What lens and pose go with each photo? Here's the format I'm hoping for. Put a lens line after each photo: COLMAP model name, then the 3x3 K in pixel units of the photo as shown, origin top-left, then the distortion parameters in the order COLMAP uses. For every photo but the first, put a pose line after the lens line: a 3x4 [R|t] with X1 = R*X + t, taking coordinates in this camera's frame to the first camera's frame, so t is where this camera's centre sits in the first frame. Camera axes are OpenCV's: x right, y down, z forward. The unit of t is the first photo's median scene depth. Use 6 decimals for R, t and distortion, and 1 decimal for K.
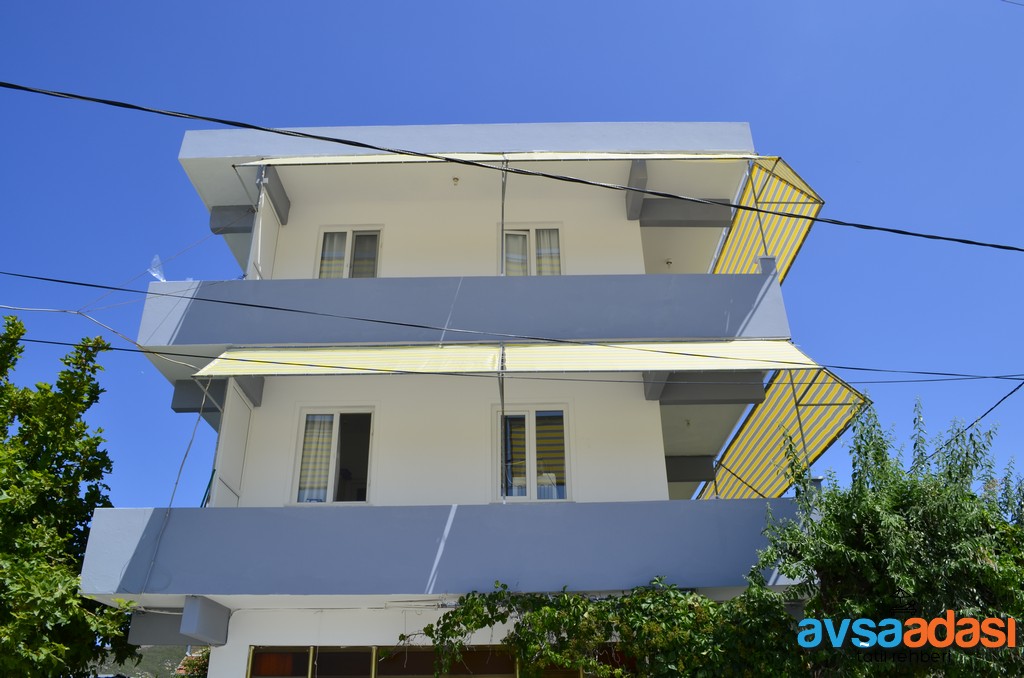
lens RADIAL K [[806.7, 0, 512.0], [0, 806.7, 339.0], [0, 0, 1]] dist [-0.076494, -0.004347]
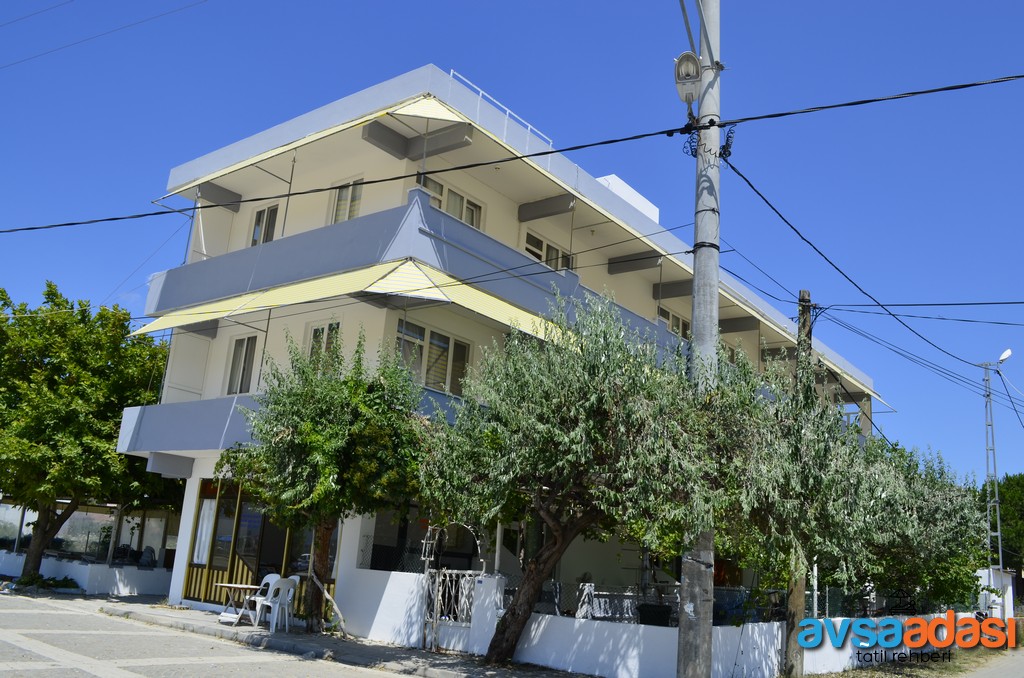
lens RADIAL K [[857.8, 0, 511.7], [0, 857.8, 353.2], [0, 0, 1]] dist [0.001107, 0.000280]
pose [[0.792994, -0.076610, -0.604394, 1.263910], [0.204190, 0.968104, 0.145195, -0.017584], [0.573993, -0.238550, 0.783343, -0.038201]]
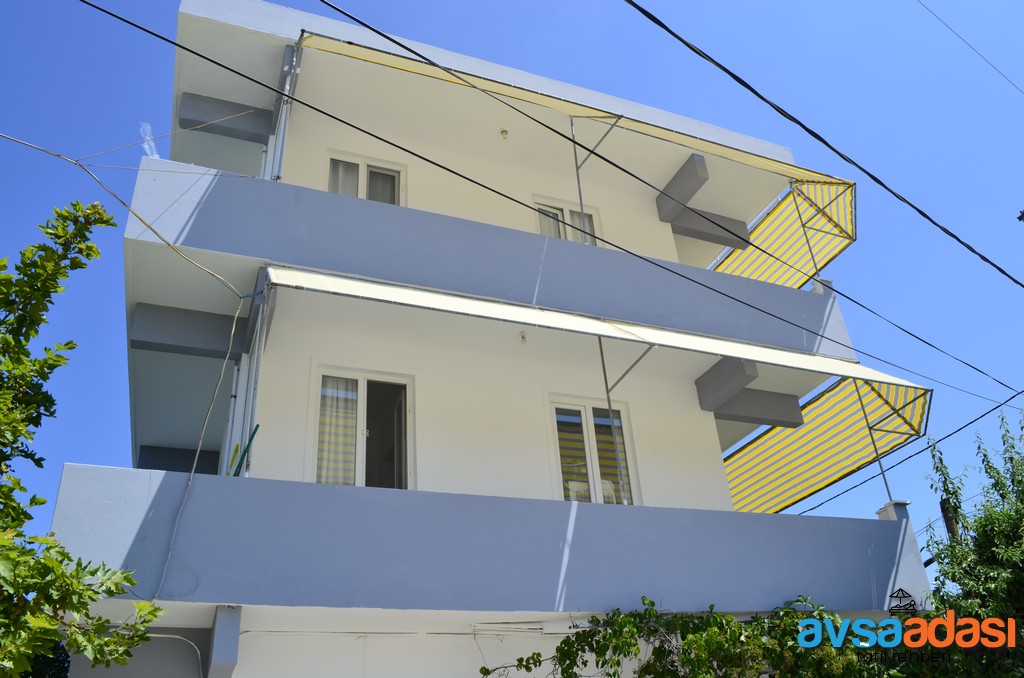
lens RADIAL K [[793.9, 0, 512.5], [0, 793.9, 351.7], [0, 0, 1]] dist [-0.080900, -0.003795]
pose [[0.921312, 0.147945, 0.359579, -0.375307], [-0.127089, 0.988570, -0.081109, 0.113837], [-0.367468, 0.029028, 0.929583, 0.250587]]
